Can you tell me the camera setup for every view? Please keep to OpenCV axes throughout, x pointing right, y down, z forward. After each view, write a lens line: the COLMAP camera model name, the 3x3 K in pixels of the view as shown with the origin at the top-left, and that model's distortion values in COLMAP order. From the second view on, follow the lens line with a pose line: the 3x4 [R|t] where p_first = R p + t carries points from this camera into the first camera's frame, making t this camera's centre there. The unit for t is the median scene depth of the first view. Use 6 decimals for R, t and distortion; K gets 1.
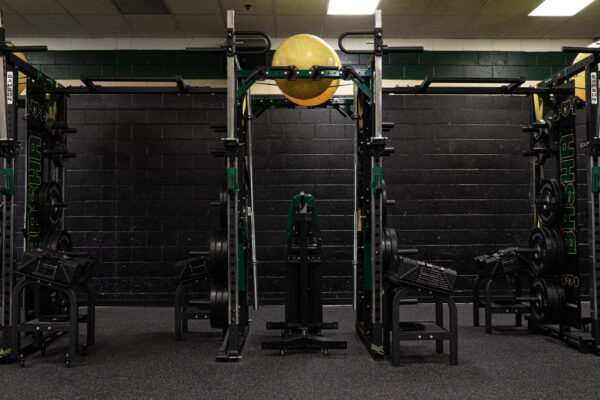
lens RADIAL K [[614.6, 0, 300.0], [0, 614.6, 200.0], [0, 0, 1]] dist [-0.017939, 0.004100]
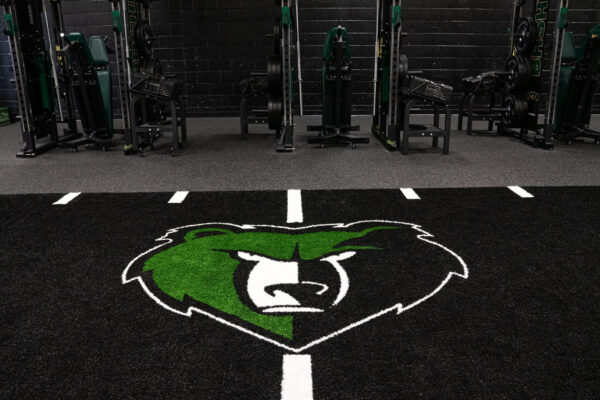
lens RADIAL K [[491.4, 0, 300.0], [0, 491.4, 200.0], [0, 0, 1]] dist [-0.136895, 0.110280]
pose [[0.999802, 0.000029, -0.019879, -0.053854], [0.006390, 0.946449, 0.322790, 0.005163], [0.018824, -0.322853, 0.946262, -0.084251]]
